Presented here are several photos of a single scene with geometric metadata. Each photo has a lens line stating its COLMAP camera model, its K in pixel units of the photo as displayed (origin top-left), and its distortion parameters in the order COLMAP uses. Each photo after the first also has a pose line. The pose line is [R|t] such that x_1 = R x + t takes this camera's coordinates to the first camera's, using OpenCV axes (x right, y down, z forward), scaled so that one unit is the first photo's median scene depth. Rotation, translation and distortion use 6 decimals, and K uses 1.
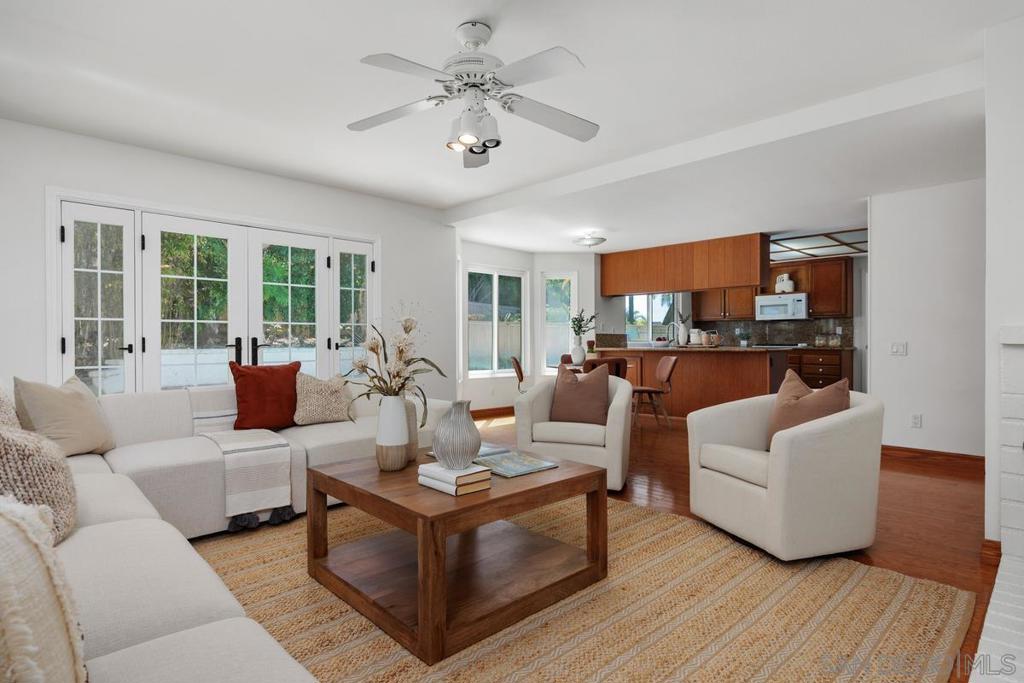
lens RADIAL K [[529.5, 0, 513.4], [0, 529.5, 338.9], [0, 0, 1]] dist [0.011833, 0.000078]
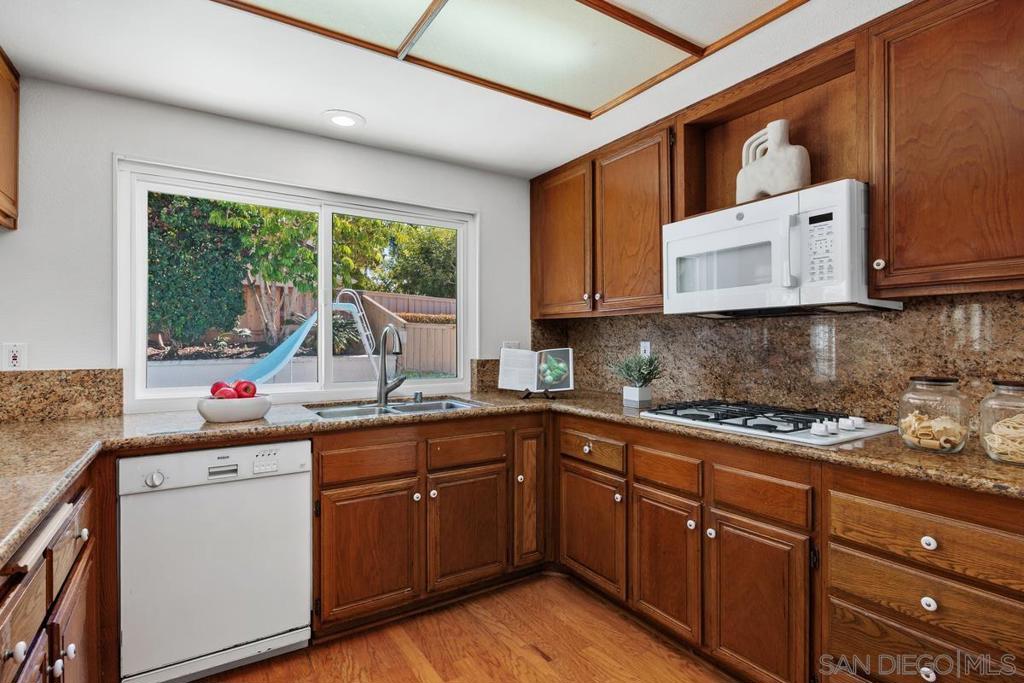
lens RADIAL K [[505.3, 0, 507.9], [0, 505.3, 338.4], [0, 0, 1]] dist [-0.015045, -0.000396]
pose [[0.977138, -0.002557, -0.212591, 0.462912], [0.001951, 0.999993, -0.003059, -0.024001], [0.212597, 0.002574, 0.977137, 0.785967]]
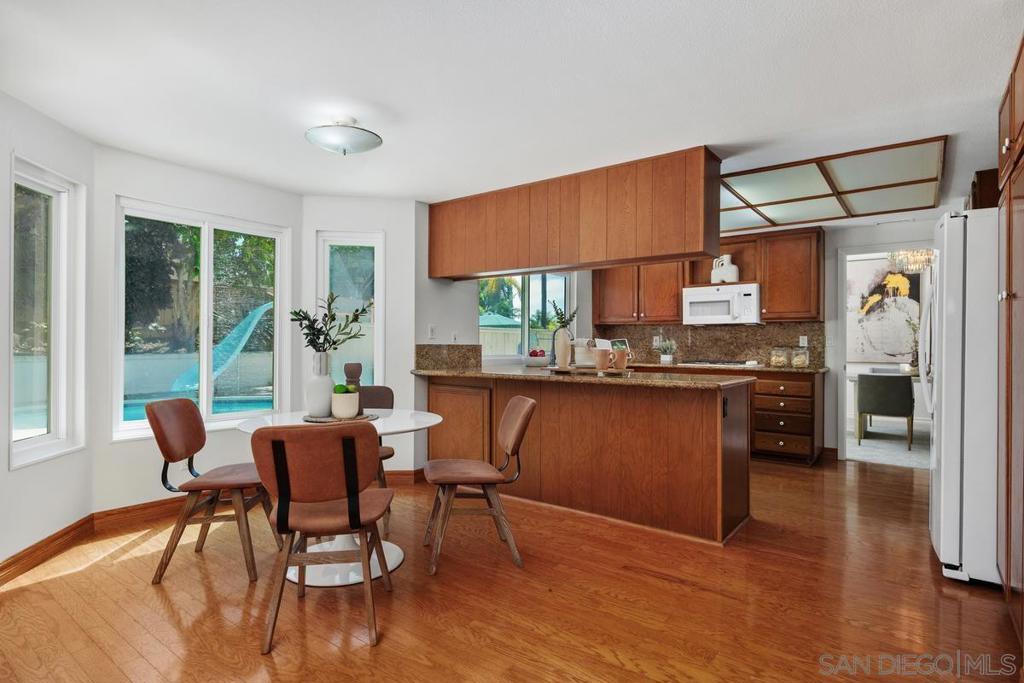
lens RADIAL K [[529.5, 0, 515.7], [0, 529.5, 339.2], [0, 0, 1]] dist [0.011833, 0.000078]
pose [[0.989247, 0.008694, 0.145995, 0.165605], [-0.007942, 0.999952, -0.005731, -0.012231], [-0.146038, 0.004510, 0.989269, 0.405242]]
